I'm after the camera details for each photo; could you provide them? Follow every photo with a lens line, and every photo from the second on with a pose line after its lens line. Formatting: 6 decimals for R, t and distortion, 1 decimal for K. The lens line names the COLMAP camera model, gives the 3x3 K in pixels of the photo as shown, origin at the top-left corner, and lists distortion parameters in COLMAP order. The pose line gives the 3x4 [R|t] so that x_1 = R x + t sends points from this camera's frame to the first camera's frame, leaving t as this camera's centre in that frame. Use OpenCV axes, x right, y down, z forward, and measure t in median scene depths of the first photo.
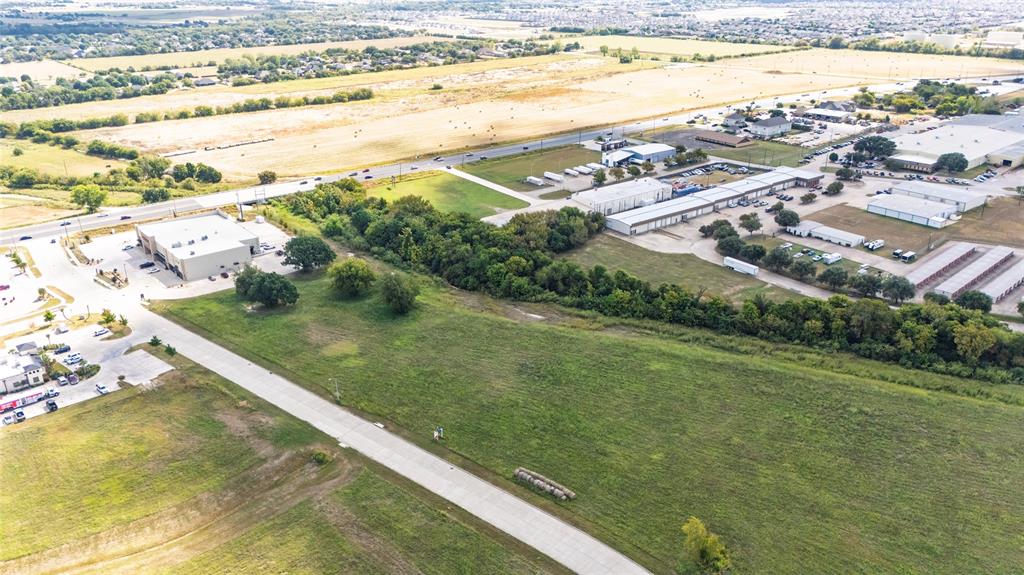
lens RADIAL K [[753.1, 0, 512.6], [0, 753.1, 289.7], [0, 0, 1]] dist [0.067875, -0.065495]
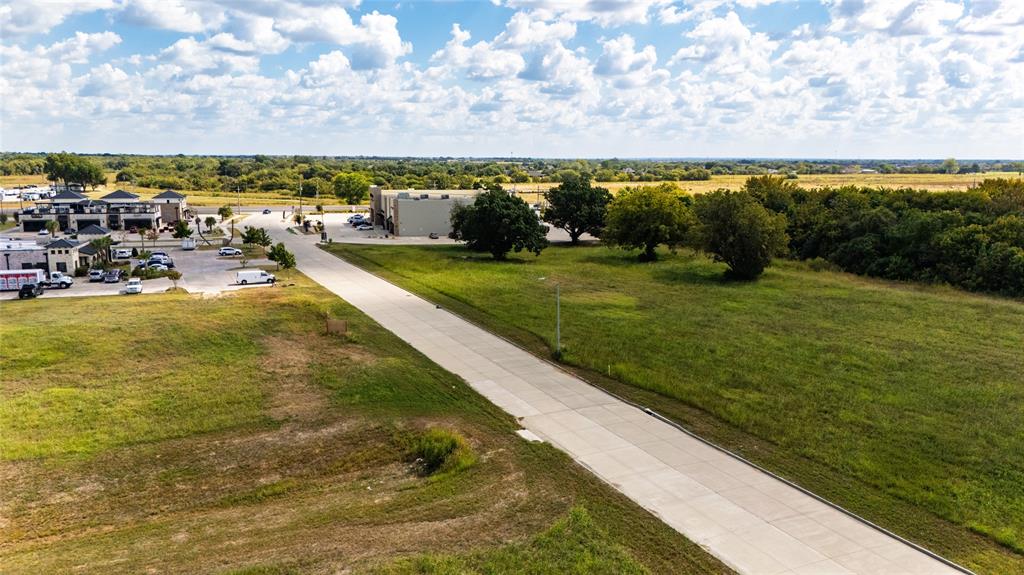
lens RADIAL K [[753.1, 0, 513.4], [0, 753.1, 290.4], [0, 0, 1]] dist [0.067875, -0.065495]
pose [[0.910473, 0.087221, -0.404266, -0.080085], [-0.174749, 0.967094, -0.184912, 0.139088], [0.374835, 0.239002, 0.895755, 0.493294]]
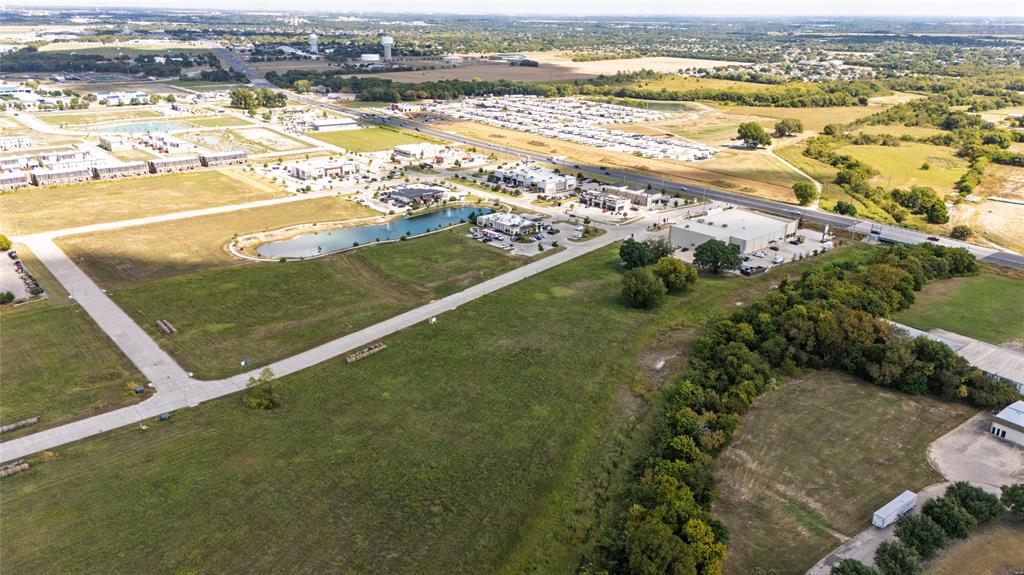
lens RADIAL K [[753.1, 0, 512.1], [0, 753.1, 289.8], [0, 0, 1]] dist [0.067875, -0.065495]
pose [[0.003217, 0.354624, -0.935003, 0.831856], [-0.396962, 0.858635, 0.324294, -0.262785], [0.917829, 0.370117, 0.143535, 0.621283]]
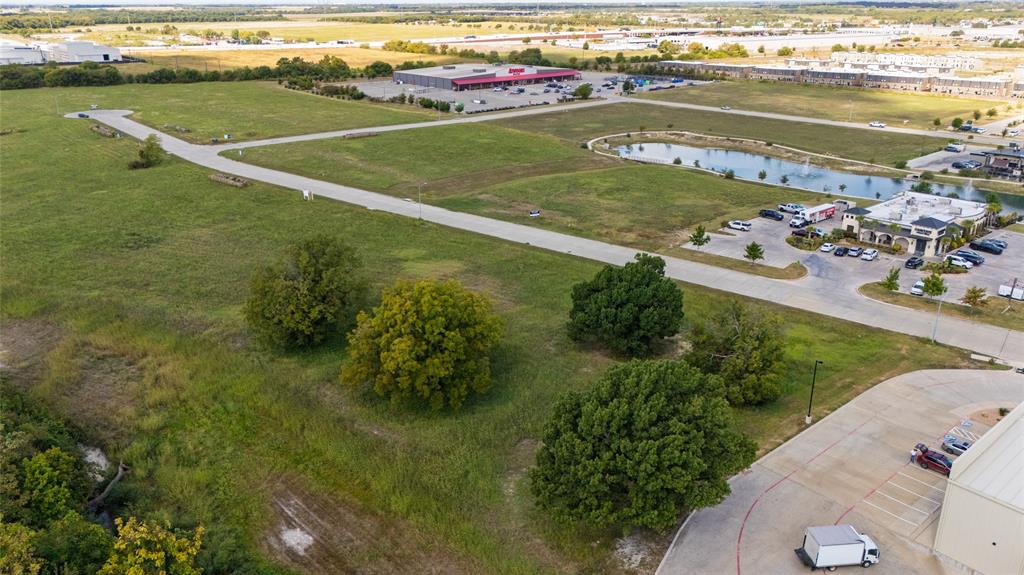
lens RADIAL K [[753.1, 0, 513.5], [0, 753.1, 283.2], [0, 0, 1]] dist [0.067875, -0.065495]
pose [[-0.999872, 0.011009, 0.011569, -0.249776], [0.015941, 0.731123, 0.682060, -0.257220], [-0.000949, 0.682157, -0.731205, 1.209086]]
